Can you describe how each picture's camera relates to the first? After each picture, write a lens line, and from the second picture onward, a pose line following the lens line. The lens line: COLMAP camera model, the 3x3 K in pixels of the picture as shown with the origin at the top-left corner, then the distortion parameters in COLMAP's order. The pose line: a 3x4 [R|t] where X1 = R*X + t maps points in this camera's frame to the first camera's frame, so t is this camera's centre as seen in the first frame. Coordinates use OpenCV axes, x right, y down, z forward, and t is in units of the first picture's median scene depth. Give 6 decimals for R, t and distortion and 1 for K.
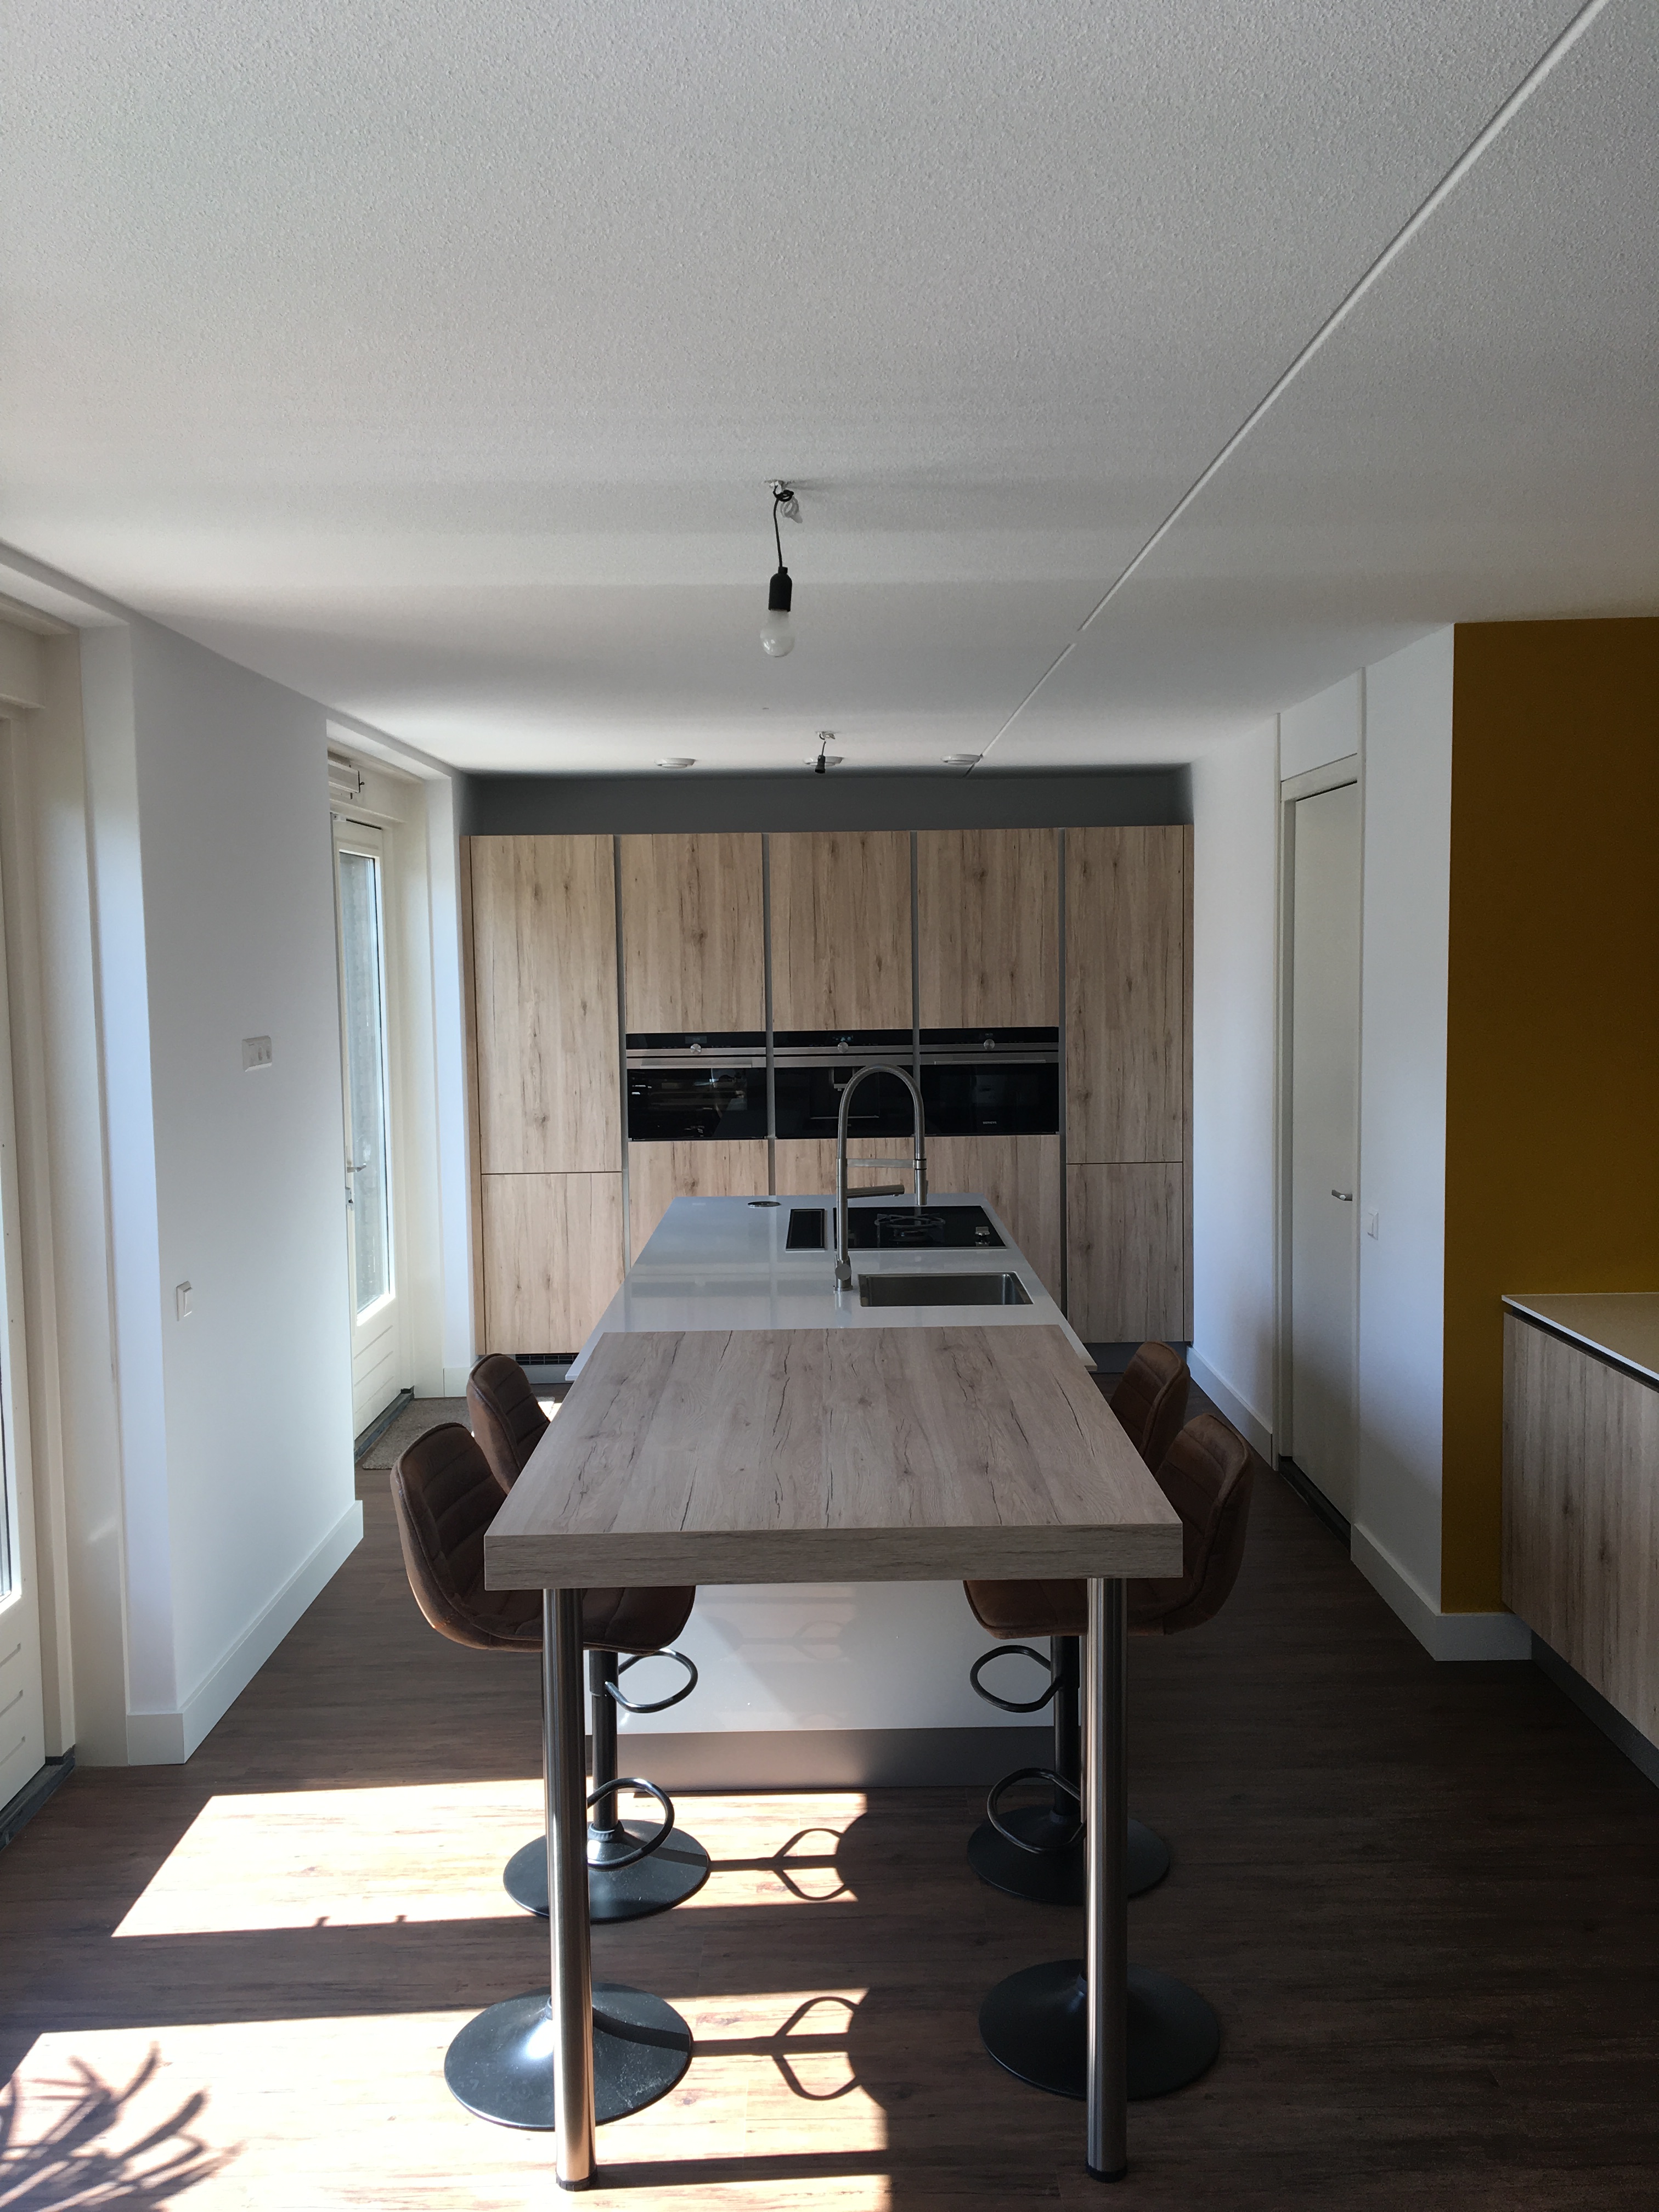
lens RADIAL K [[1858.8, 0, 835.5], [0, 1858.8, 1103.2], [0, 0, 1]] dist [0.049957, -0.008082]
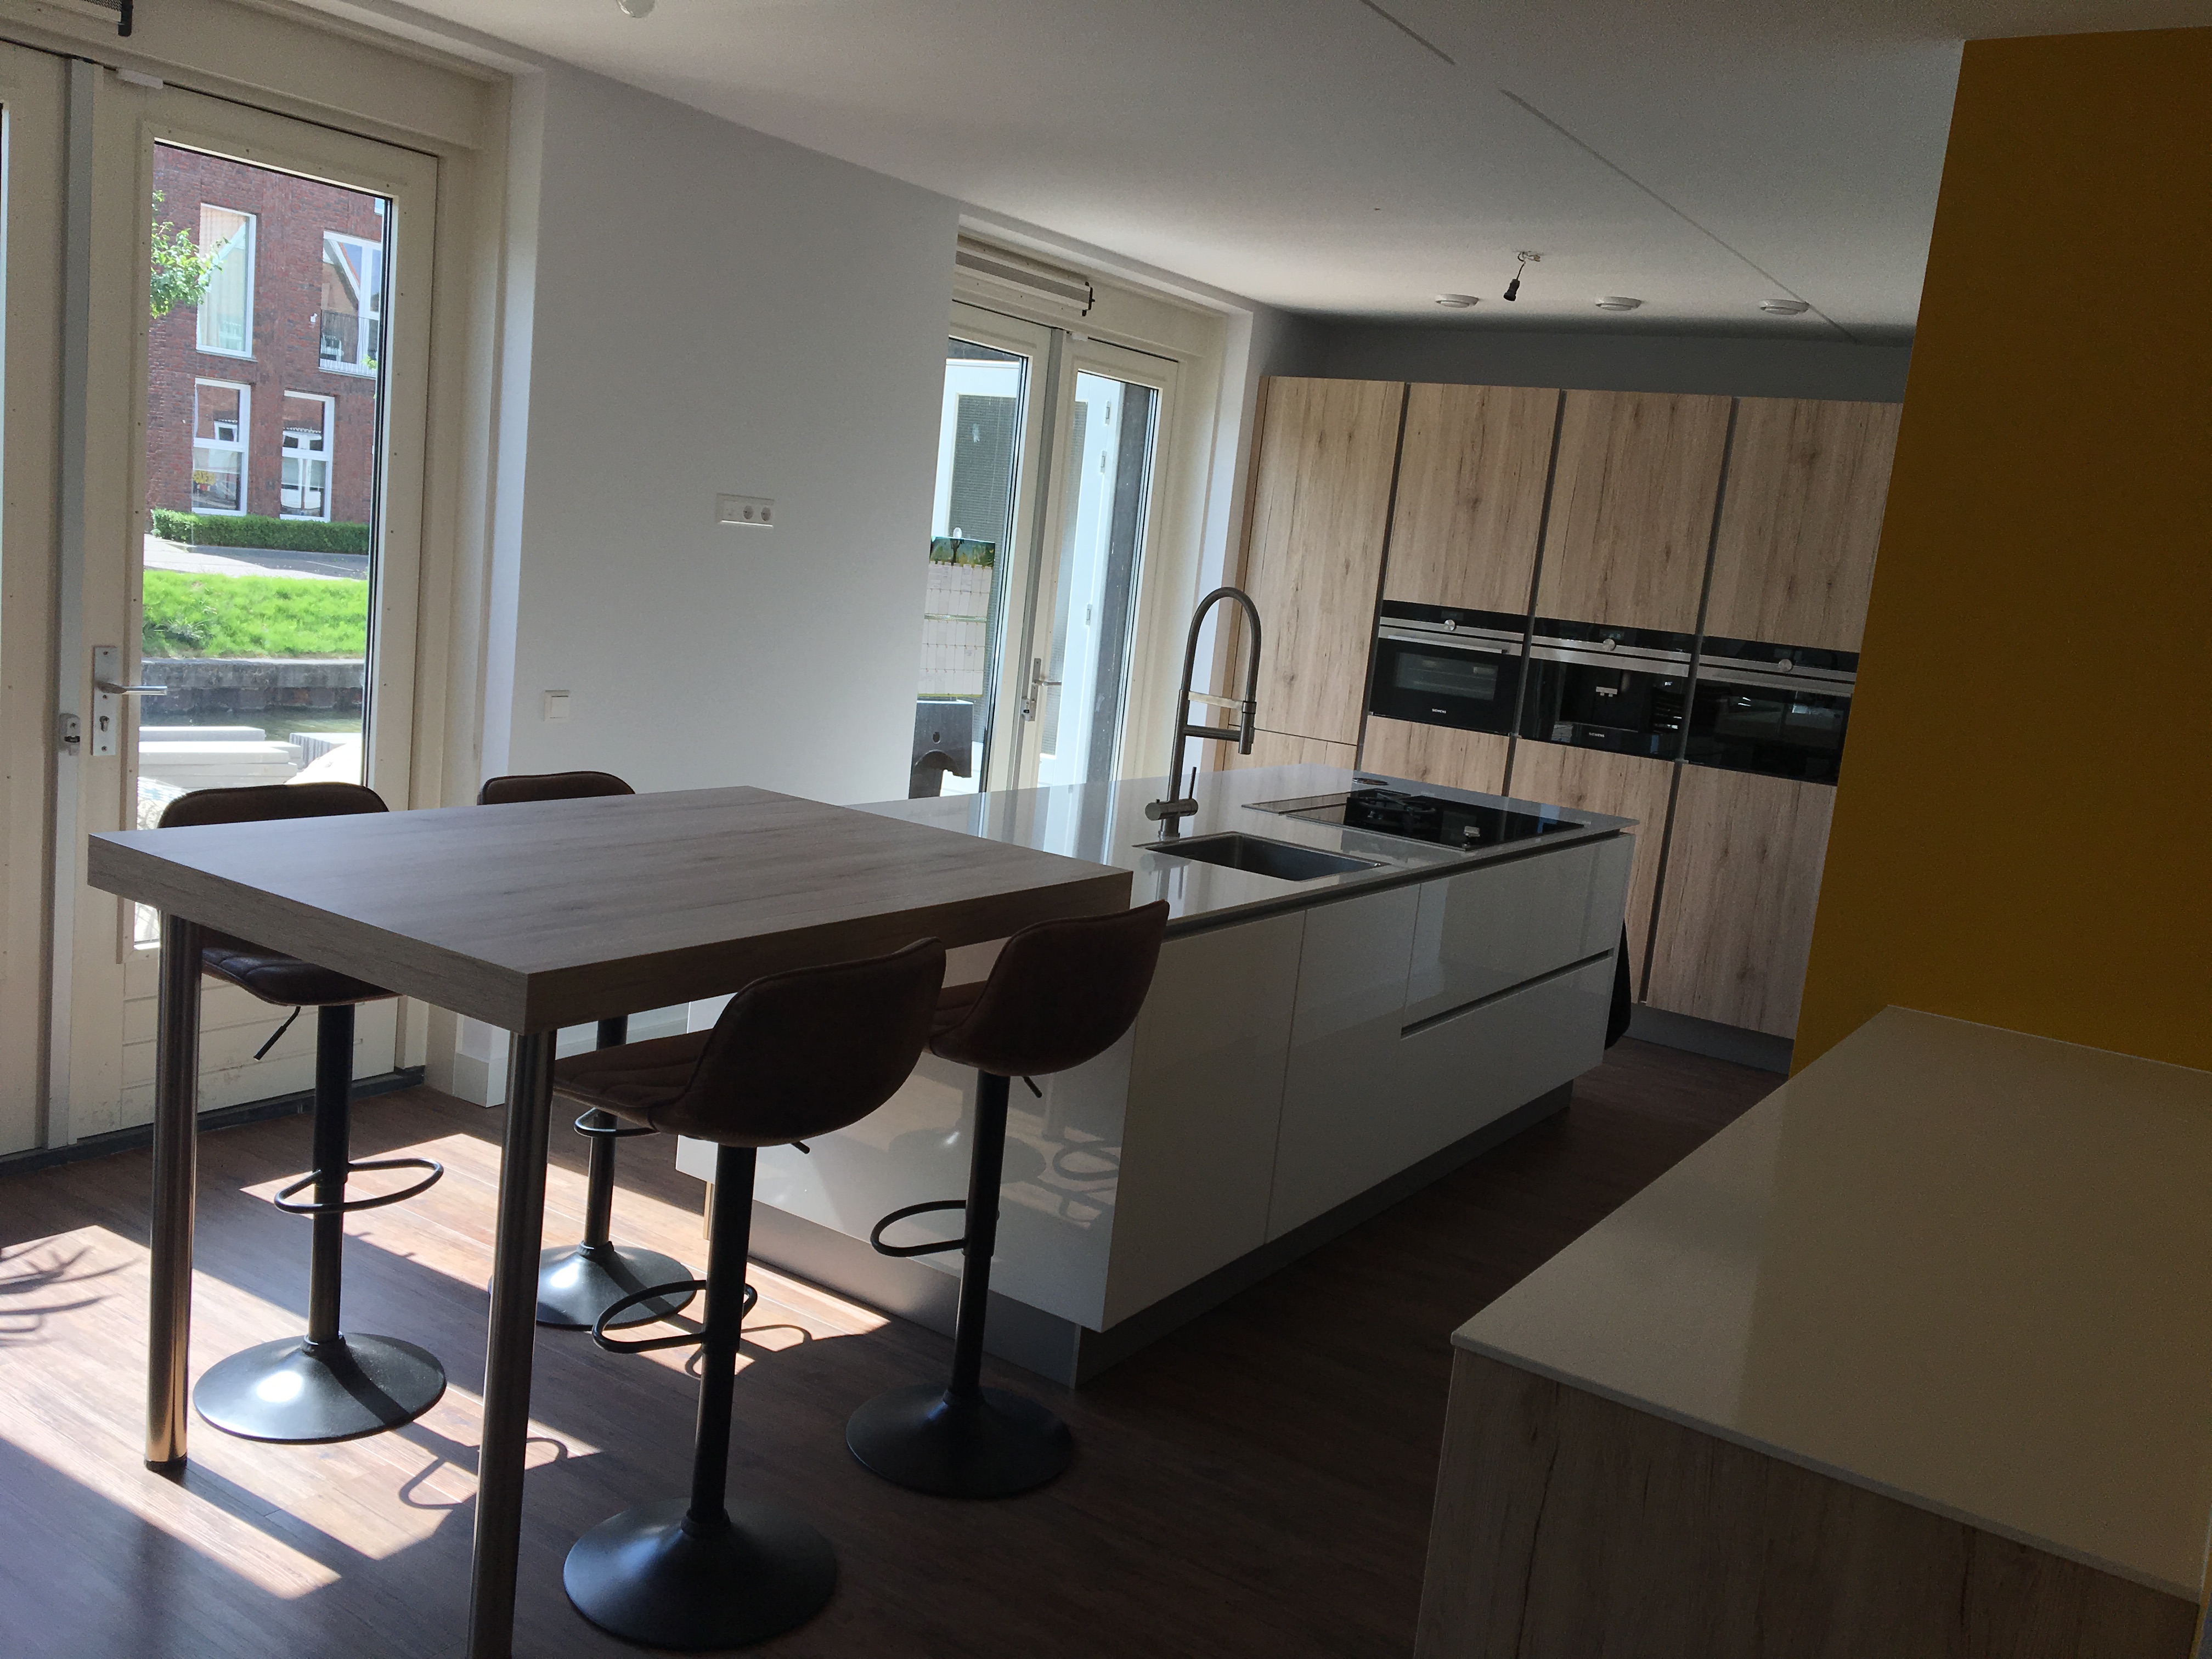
lens RADIAL K [[1858.8, 0, 1104.1], [0, 1858.8, 830.3], [0, 0, 1]] dist [0.049957, -0.008082]
pose [[0.818438, 0.187830, -0.543028, 0.301203], [-0.163466, 0.982124, 0.093340, 0.011933], [0.550852, 0.012374, 0.834511, 0.147663]]
